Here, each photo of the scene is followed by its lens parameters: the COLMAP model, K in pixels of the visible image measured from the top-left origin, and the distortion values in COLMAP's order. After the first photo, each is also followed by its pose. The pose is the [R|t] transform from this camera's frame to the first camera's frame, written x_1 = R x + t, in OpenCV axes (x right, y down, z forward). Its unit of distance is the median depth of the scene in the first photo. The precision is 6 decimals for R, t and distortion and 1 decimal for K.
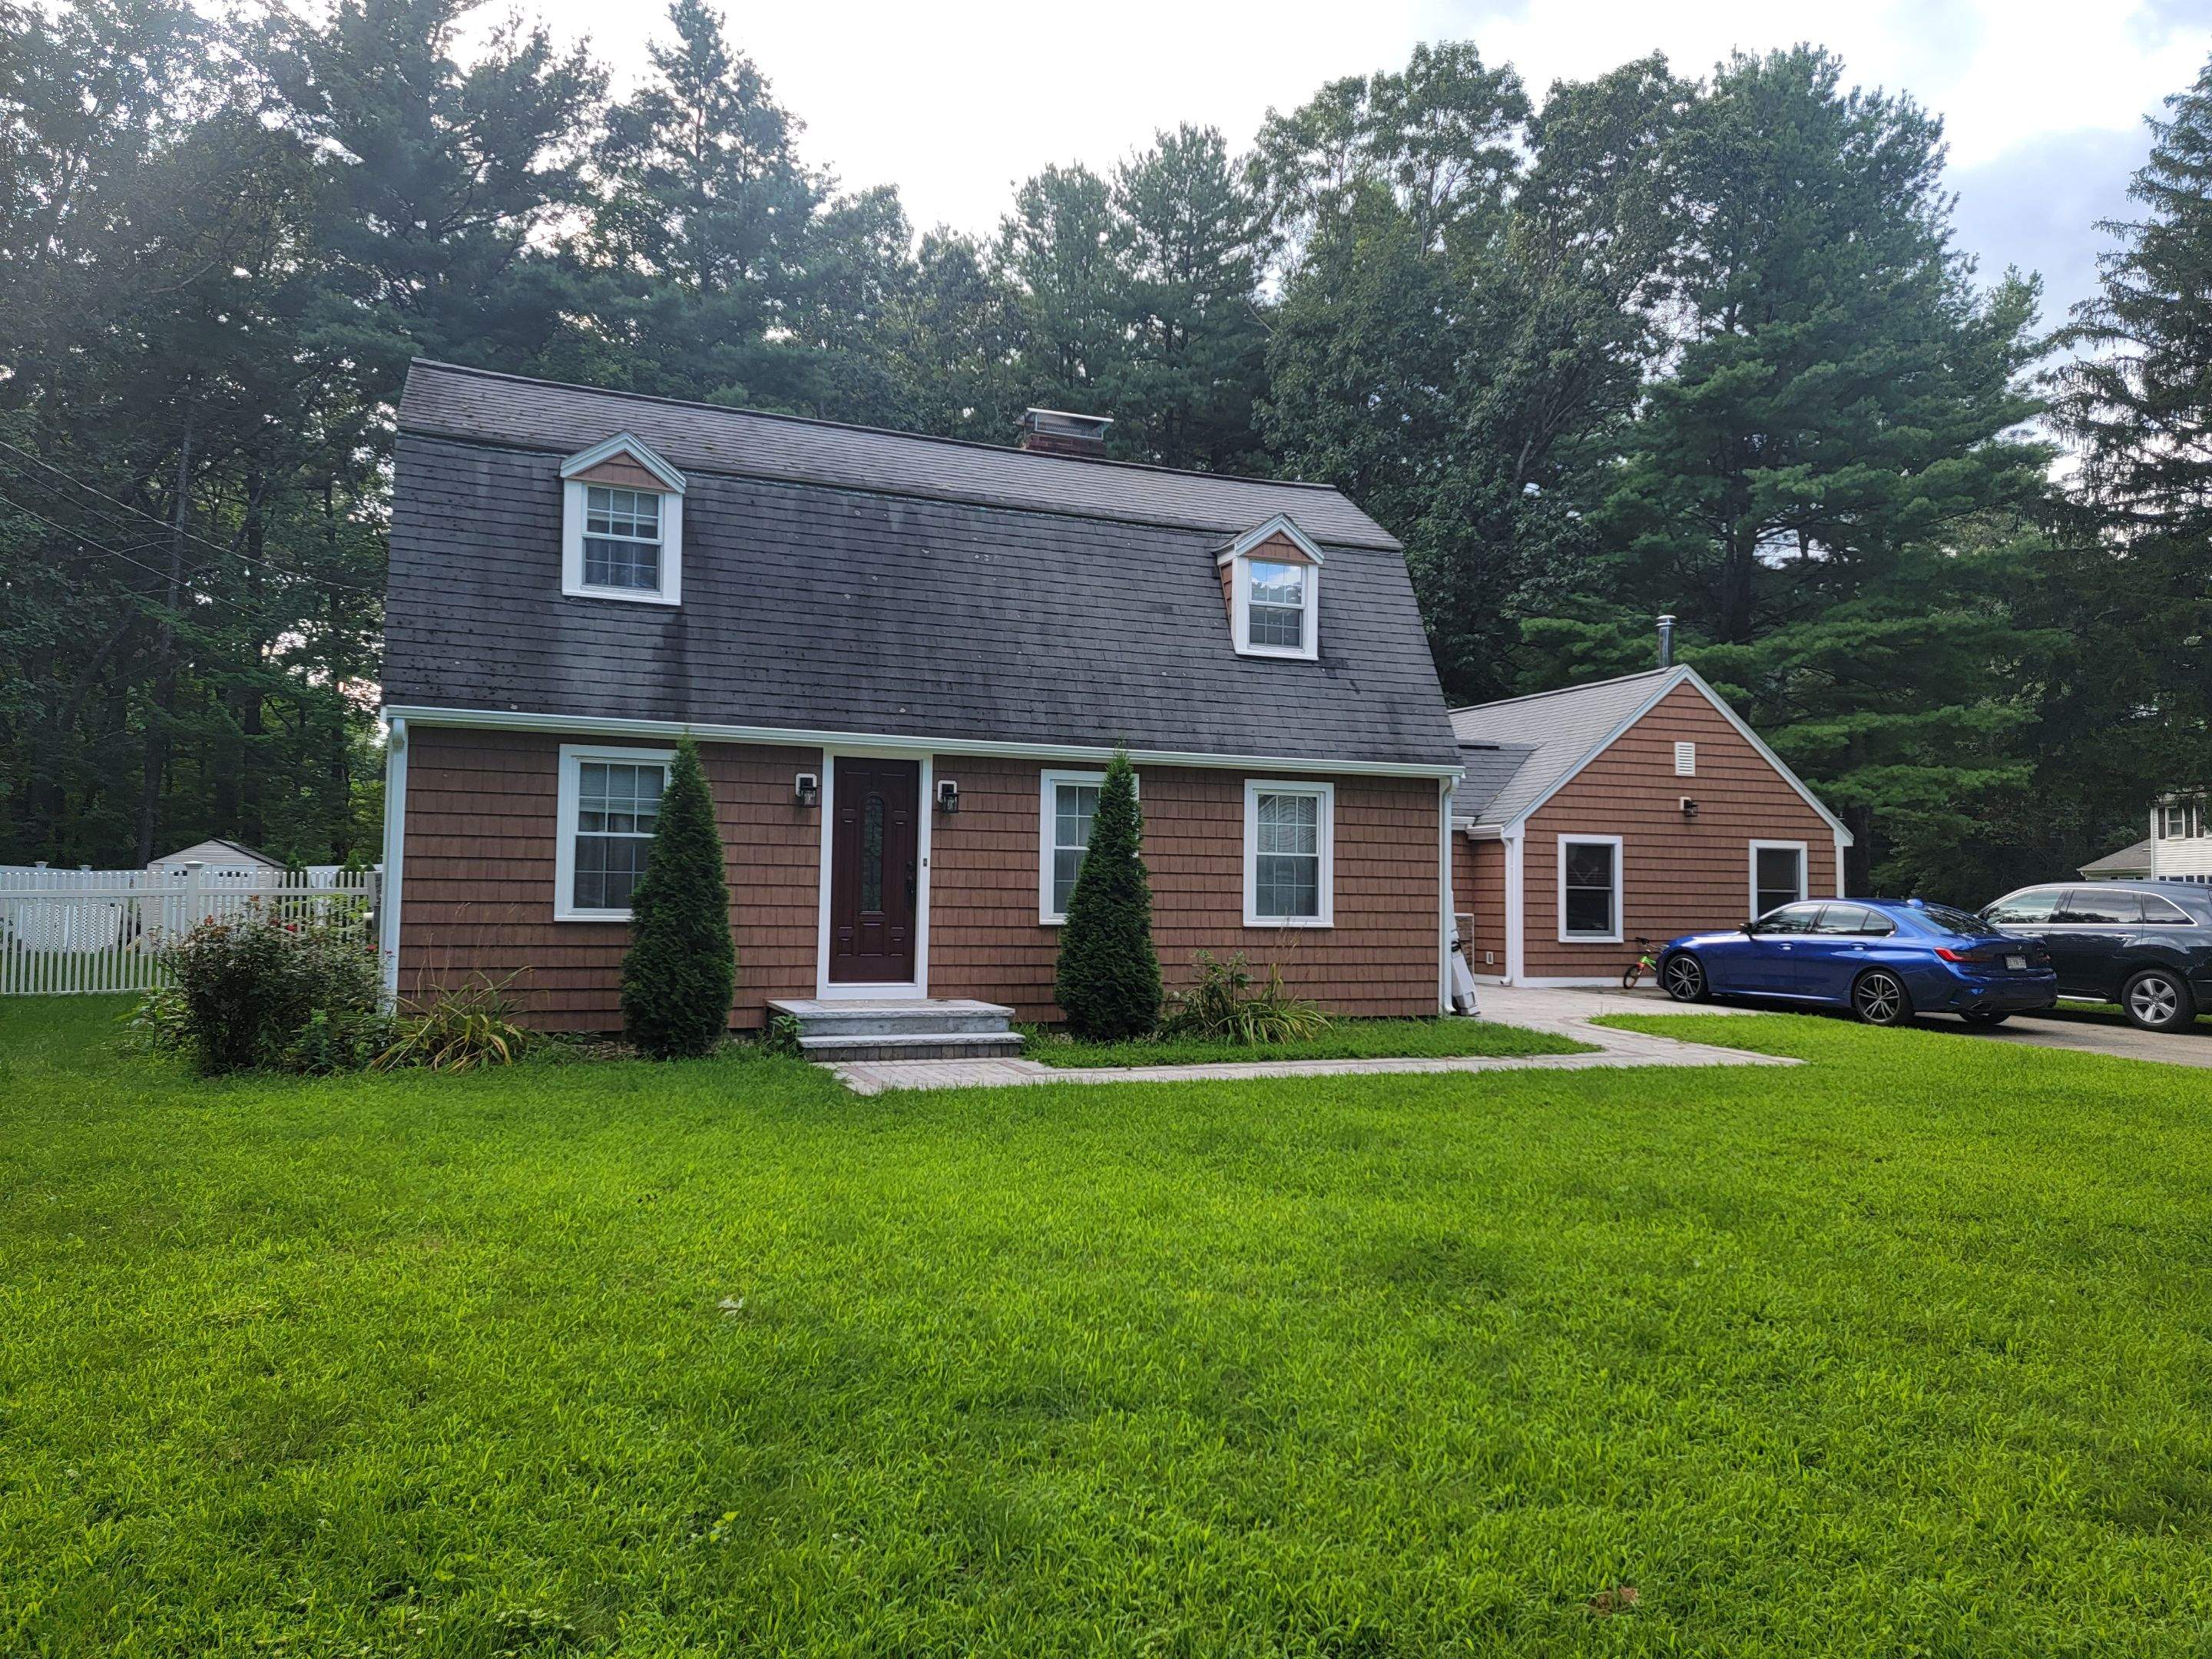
lens RADIAL K [[1537.1, 0, 1106.0], [0, 1537.1, 829.5], [0, 0, 1]] dist [0.077586, -0.081797]
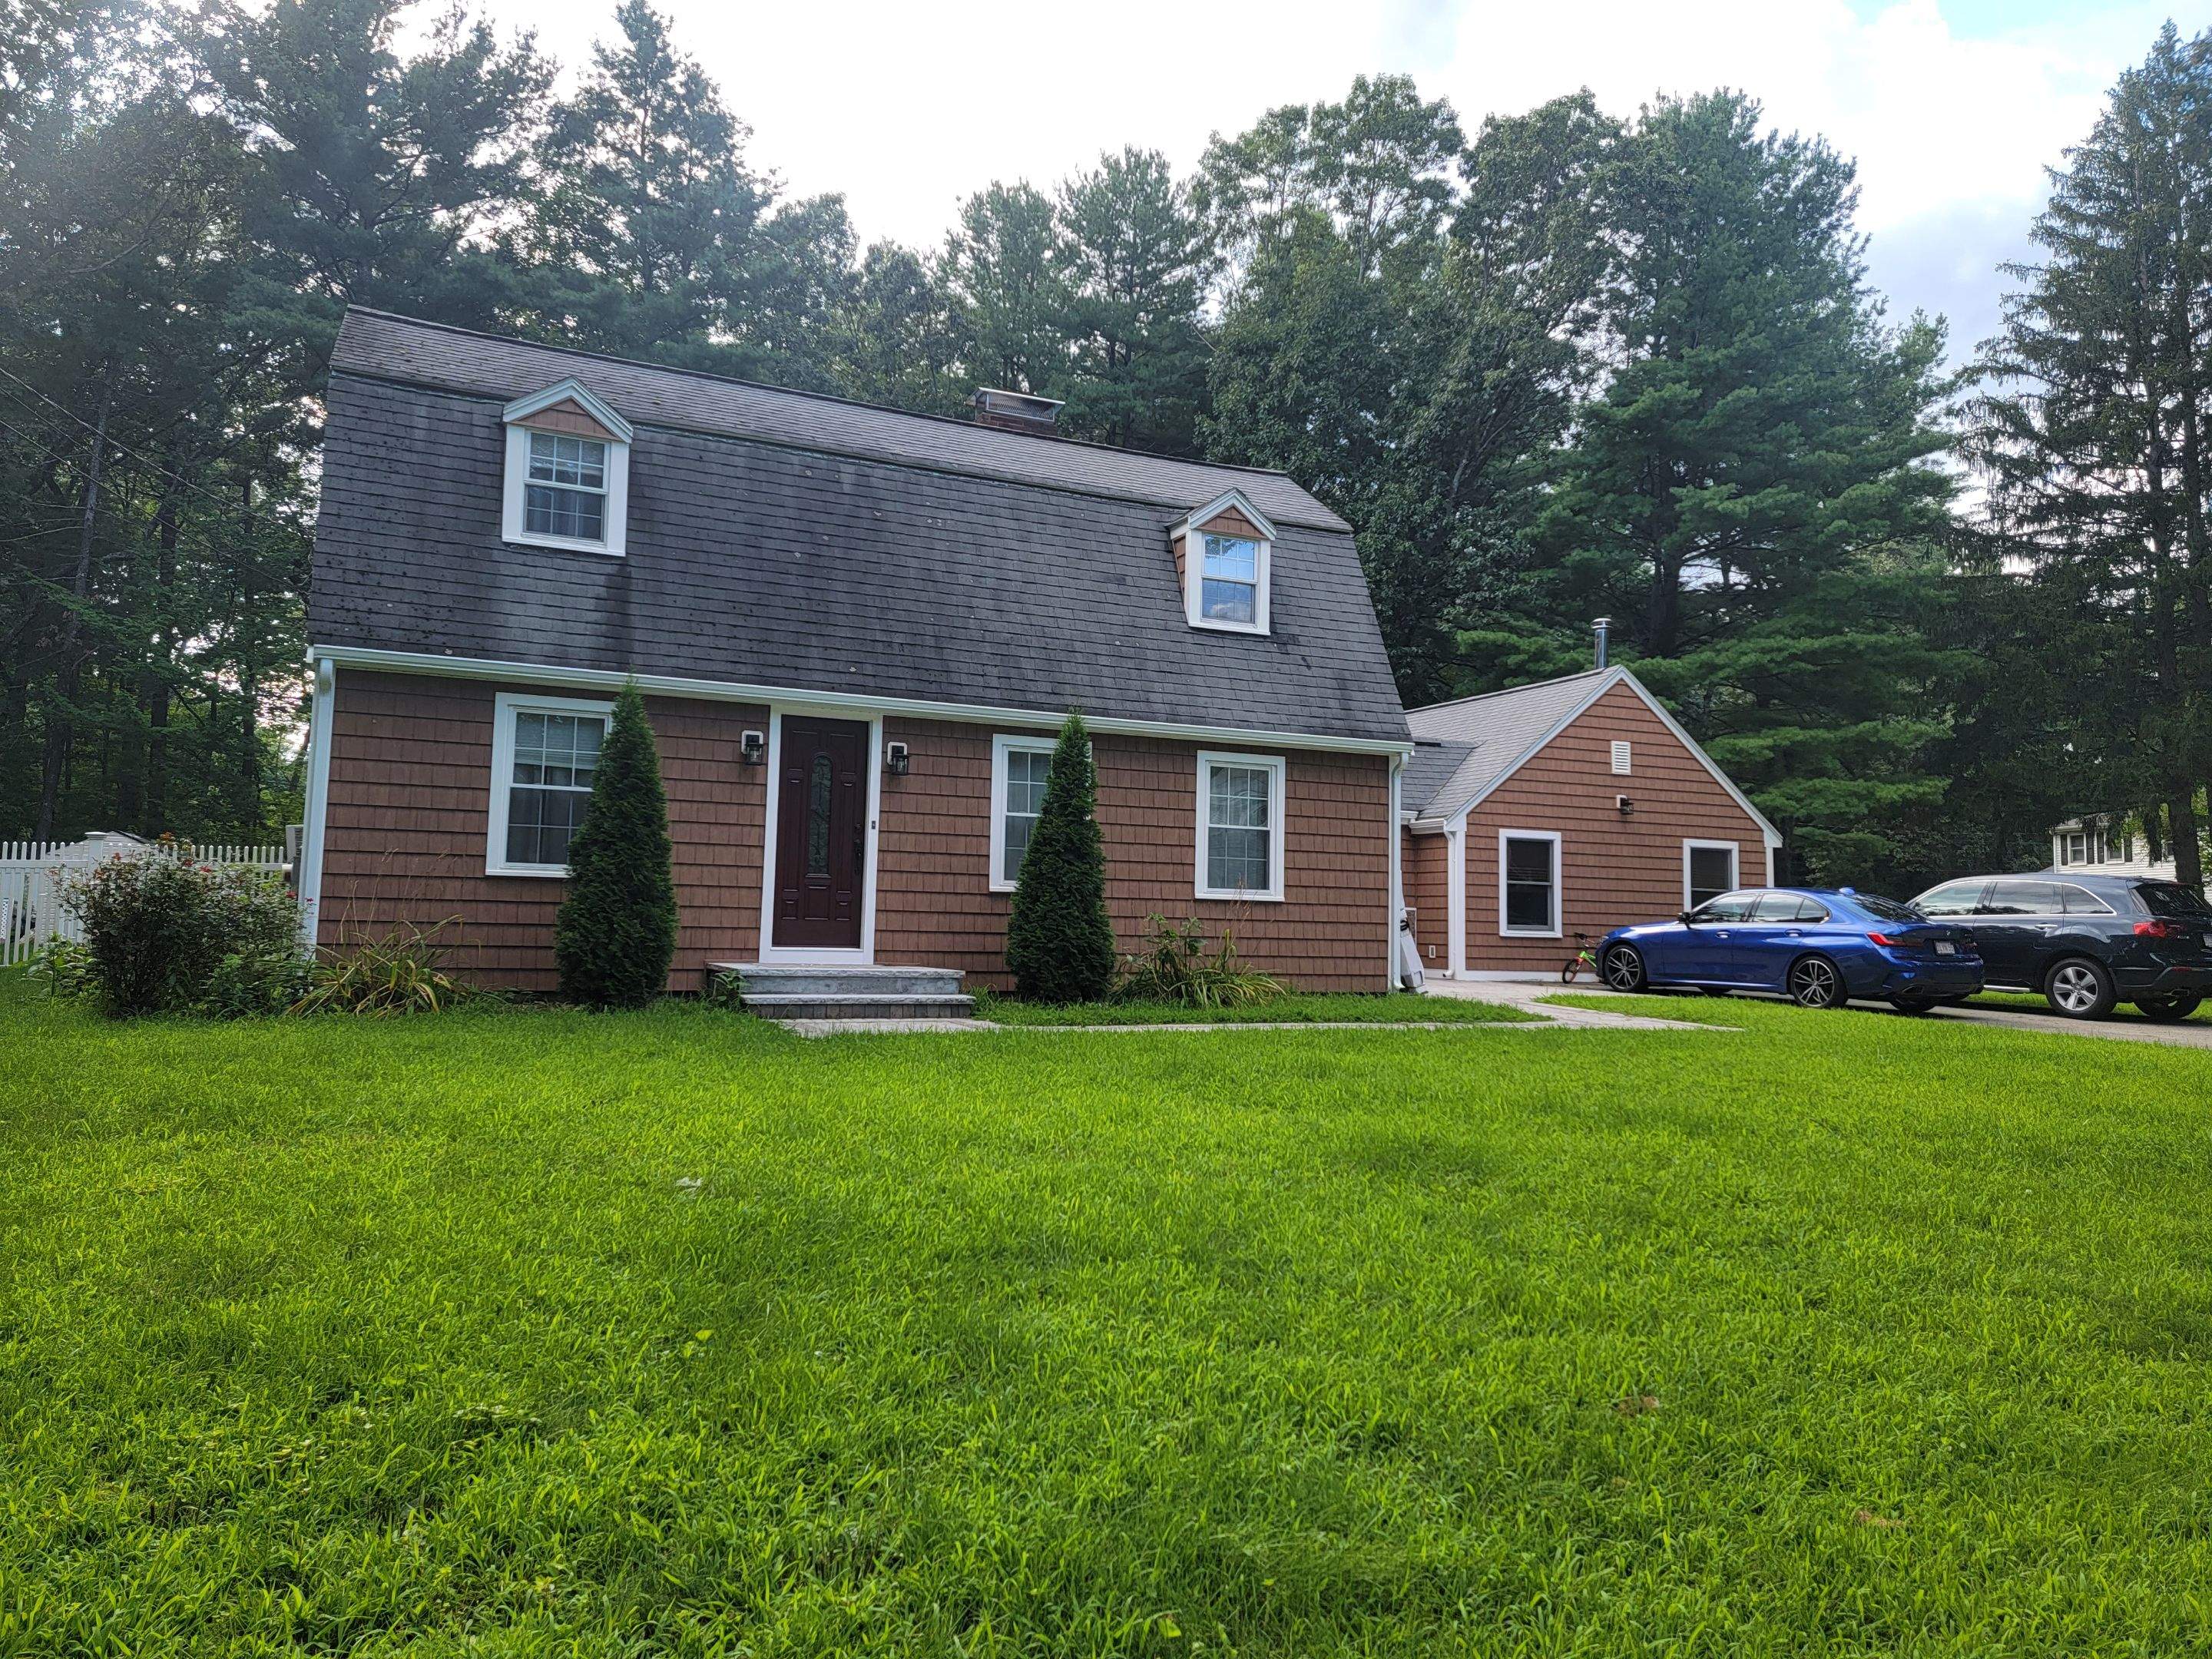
lens RADIAL K [[1535.1, 0, 1122.4], [0, 1535.1, 807.7], [0, 0, 1]] dist [0.073830, -0.073541]
pose [[0.998399, 0.010609, 0.055555, -0.006715], [-0.008338, 0.999127, -0.040942, 0.023733], [-0.055941, 0.040413, 0.997616, 0.006923]]
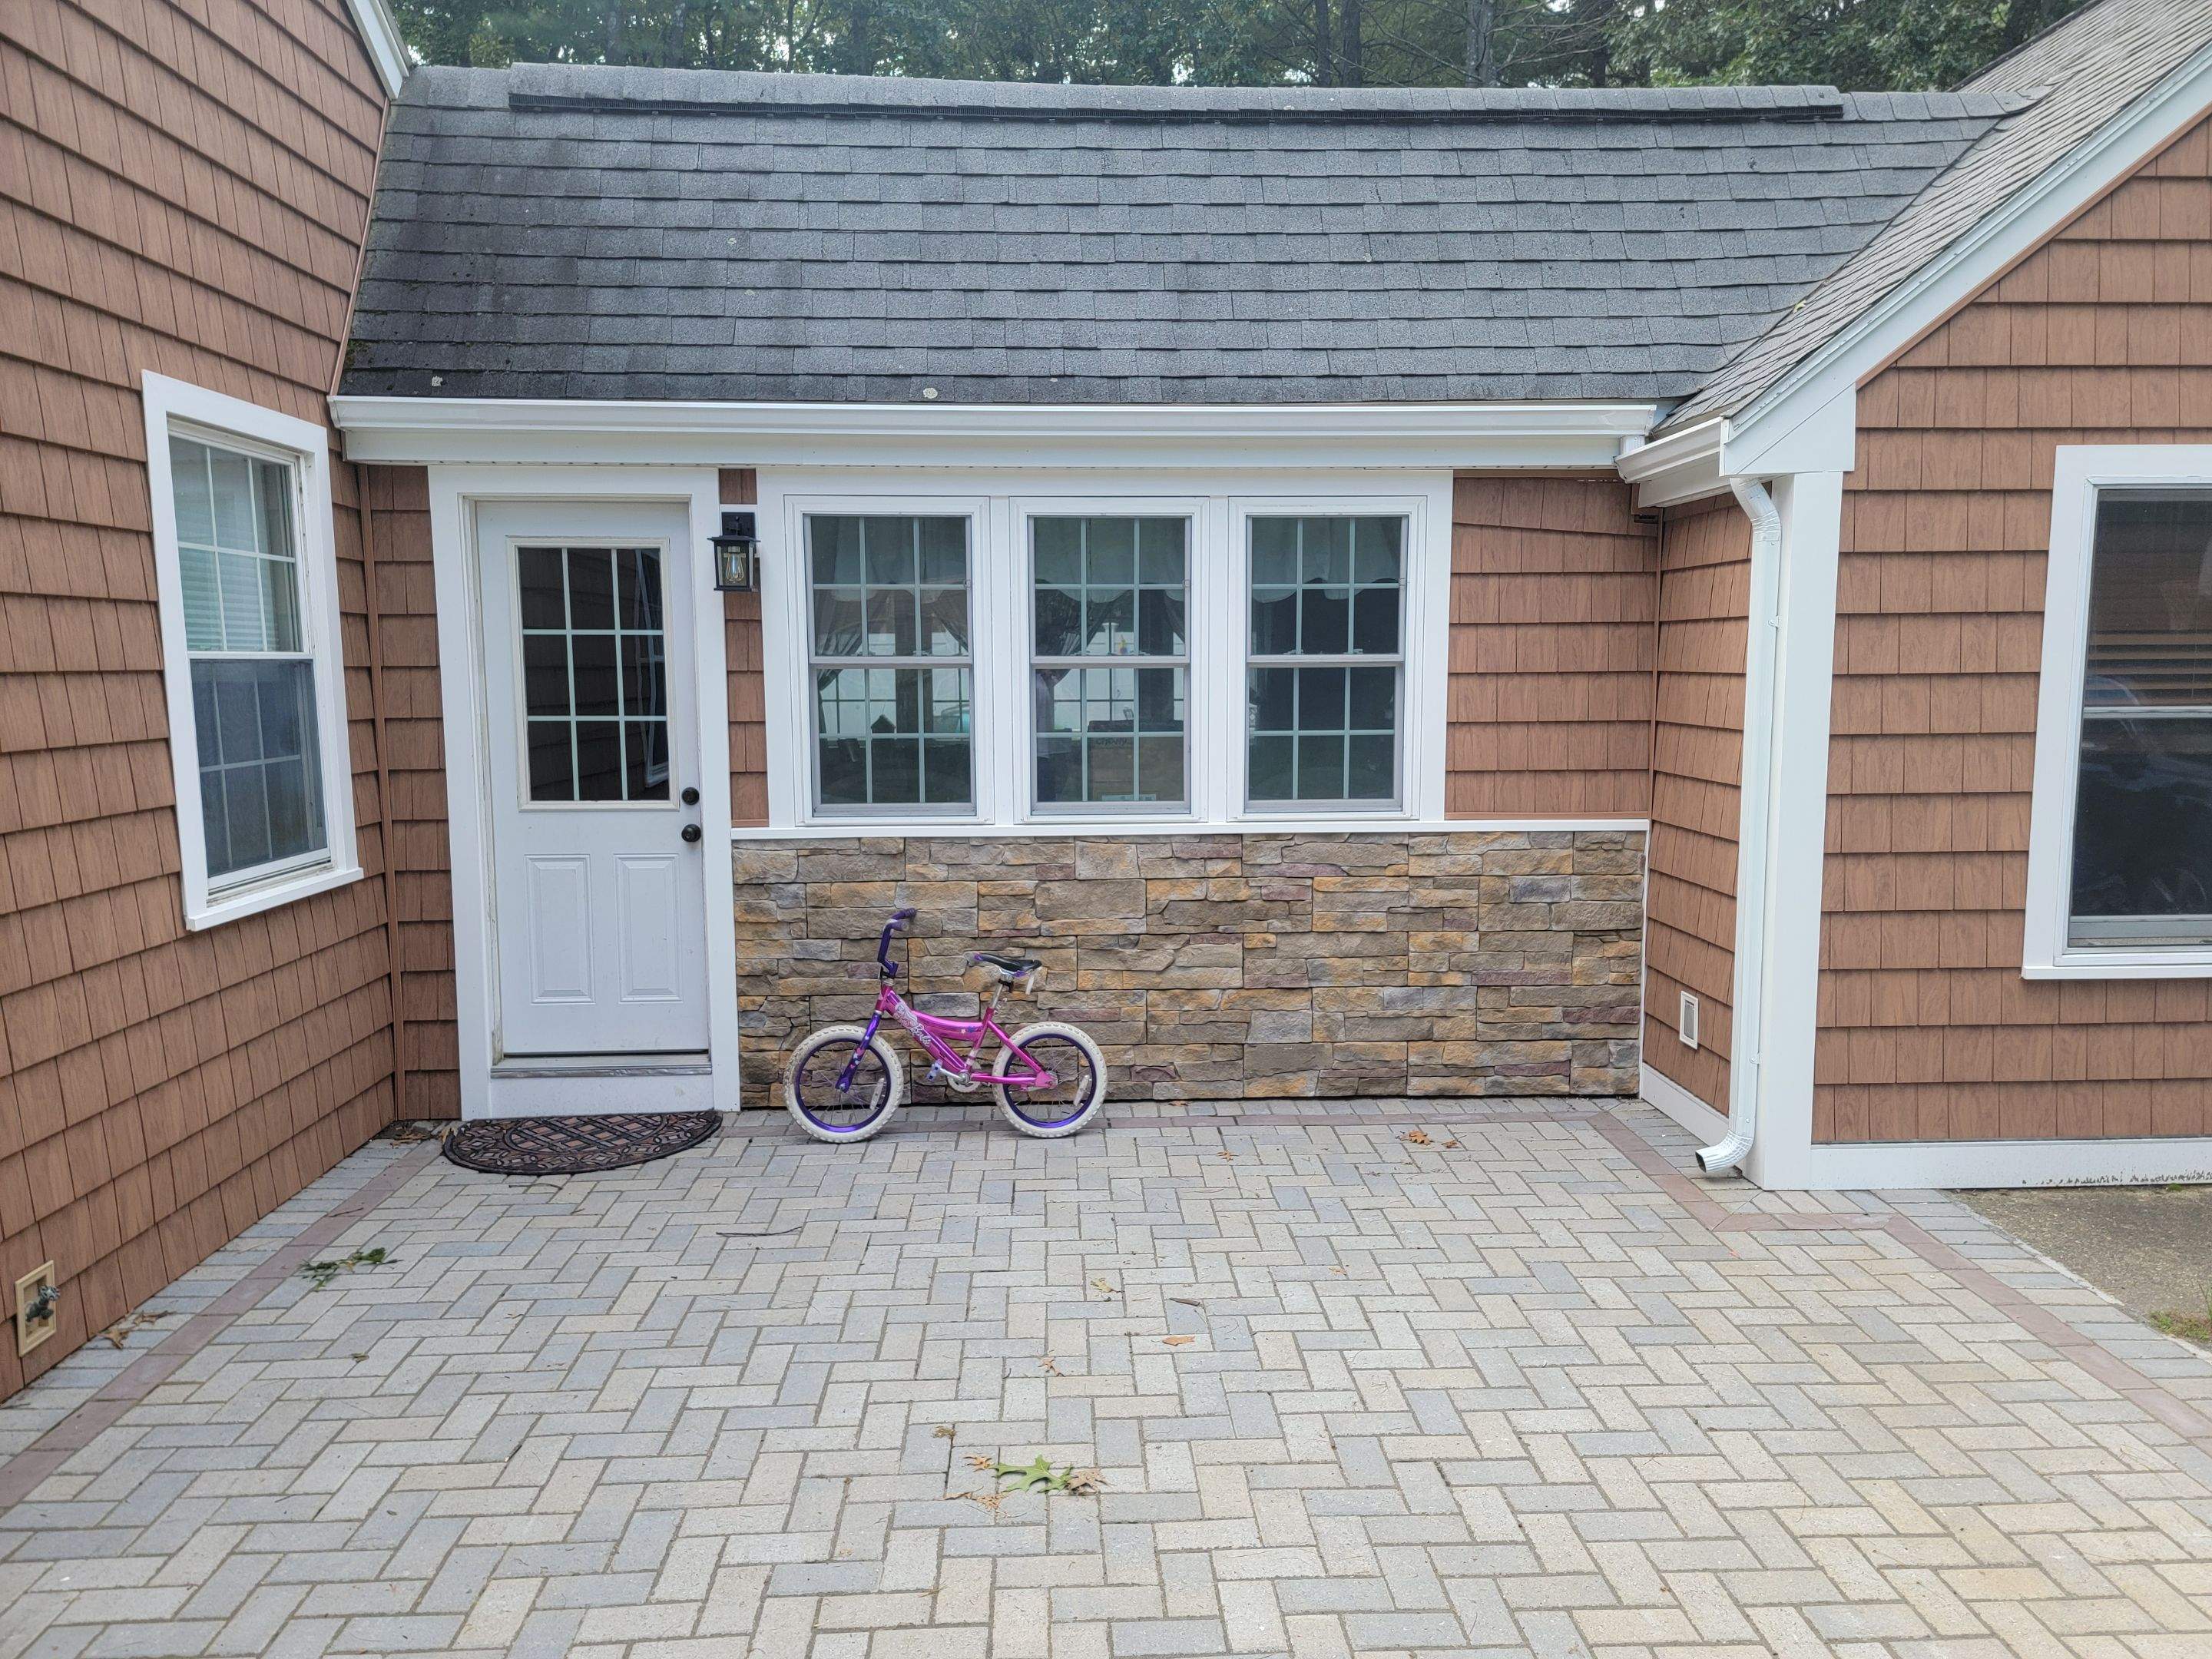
lens RADIAL K [[1508.4, 0, 1106.0], [0, 1508.4, 829.5], [0, 0, 1]] dist [0.086169, -0.069534]
pose [[0.946497, 0.018811, -0.322164, 0.176503], [0.032096, 0.987863, 0.151977, 0.012822], [0.321112, -0.154186, 0.934405, 0.560560]]
